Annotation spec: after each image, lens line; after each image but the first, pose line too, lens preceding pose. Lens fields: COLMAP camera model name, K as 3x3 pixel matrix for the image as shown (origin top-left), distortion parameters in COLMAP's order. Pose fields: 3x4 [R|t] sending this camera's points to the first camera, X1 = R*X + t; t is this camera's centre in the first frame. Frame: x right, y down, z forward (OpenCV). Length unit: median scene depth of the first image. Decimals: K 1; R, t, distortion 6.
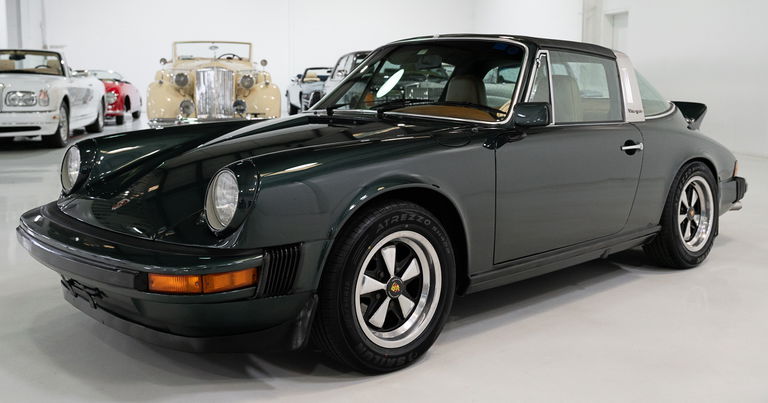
lens RADIAL K [[772.8, 0, 379.0], [0, 772.8, 172.1], [0, 0, 1]] dist [0.025810, 0.000000]
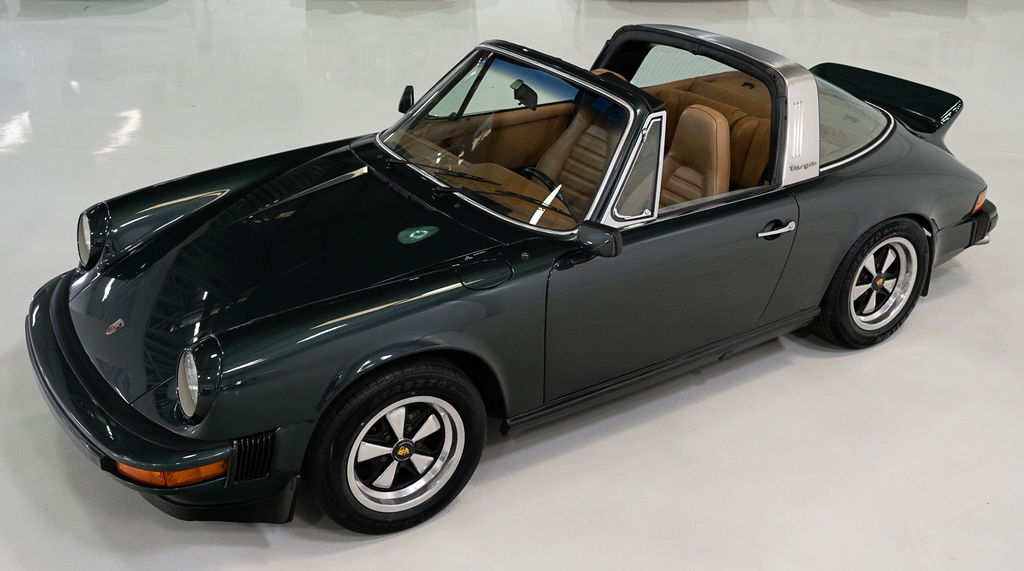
lens RADIAL K [[1065.1, 0, 515.8], [0, 1065.1, 281.2], [0, 0, 1]] dist [0.020139, 0.000000]
pose [[0.985296, 0.081241, -0.150304, 0.263385], [-0.025011, 0.938825, 0.343485, -0.382689], [0.169014, -0.334676, 0.927053, -0.049219]]
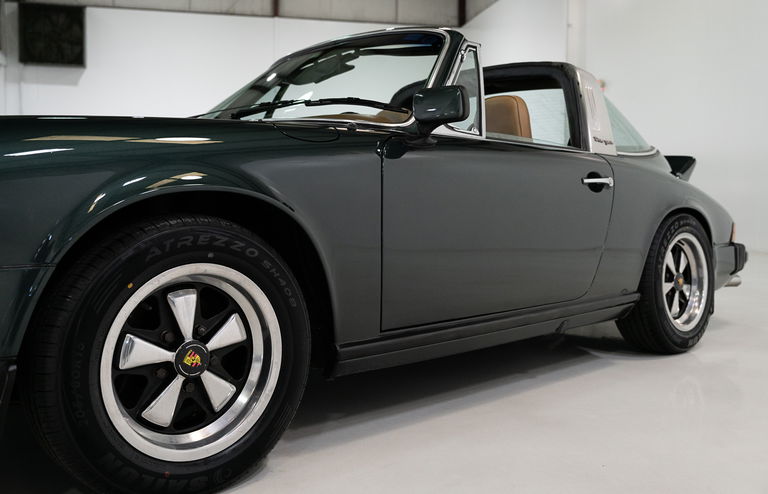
lens RADIAL K [[738.3, 0, 389.6], [0, 738.3, 239.8], [0, 0, 1]] dist [0.009434, 0.000000]
pose [[0.999937, 0.004603, 0.010224, 0.138214], [-0.003935, 0.997918, -0.064379, 0.076959], [-0.010499, 0.064335, 0.997873, 0.346599]]
